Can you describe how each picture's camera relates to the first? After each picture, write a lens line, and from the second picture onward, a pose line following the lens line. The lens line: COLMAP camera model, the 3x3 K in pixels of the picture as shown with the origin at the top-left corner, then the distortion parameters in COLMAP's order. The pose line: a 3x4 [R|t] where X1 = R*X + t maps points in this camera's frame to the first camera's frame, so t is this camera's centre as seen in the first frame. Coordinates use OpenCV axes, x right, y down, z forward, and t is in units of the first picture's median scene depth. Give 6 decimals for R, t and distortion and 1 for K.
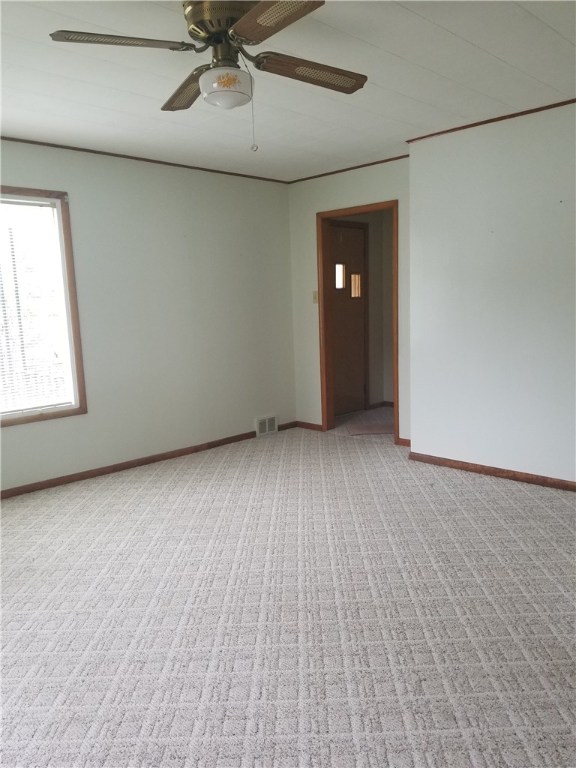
lens RADIAL K [[608.5, 0, 290.5], [0, 608.5, 394.1], [0, 0, 1]] dist [0.082017, -0.167165]
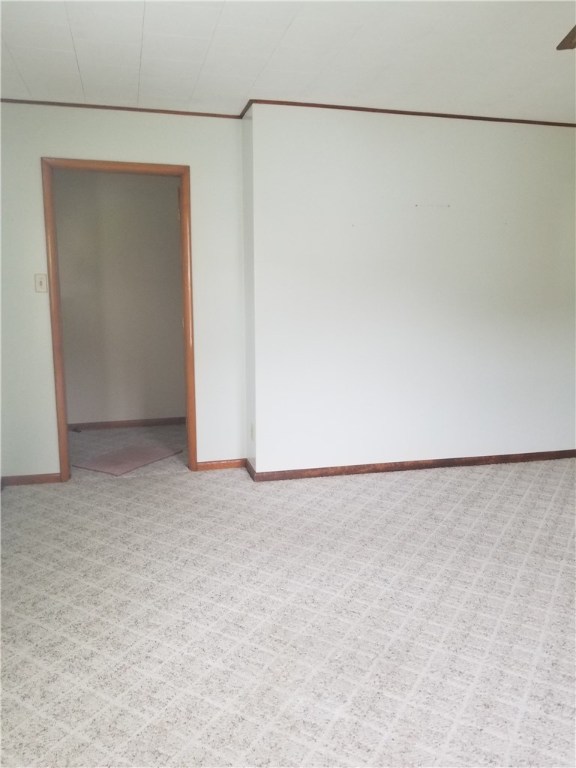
lens RADIAL K [[616.3, 0, 288.3], [0, 616.3, 370.2], [0, 0, 1]] dist [0.009302, -0.000232]
pose [[0.494643, -0.093186, 0.864086, -0.547379], [0.114760, 0.992532, 0.041344, -0.082215], [-0.861486, 0.078712, 0.501644, 0.581077]]
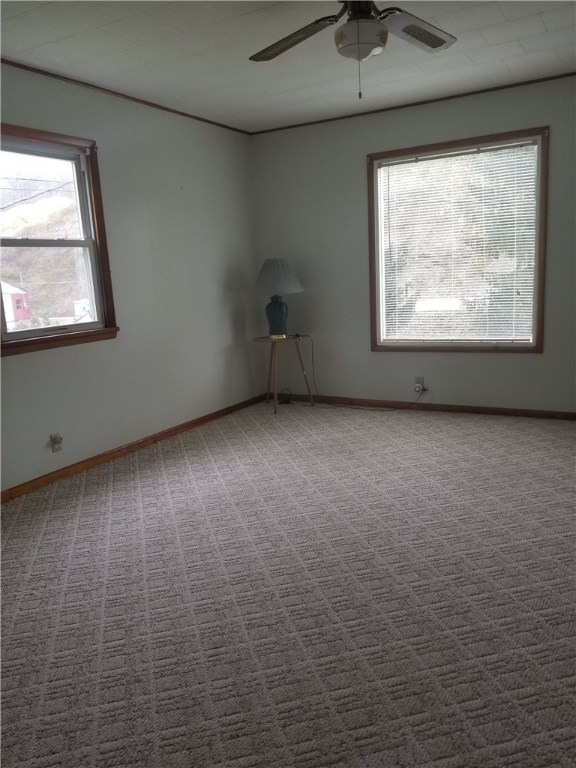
lens RADIAL K [[608.5, 0, 290.5], [0, 608.5, 394.1], [0, 0, 1]] dist [0.082017, -0.167165]
pose [[0.260669, 0.216129, -0.940925, 0.537112], [-0.103898, 0.975239, 0.195228, -0.059126], [0.959821, 0.046870, 0.276670, 0.351487]]
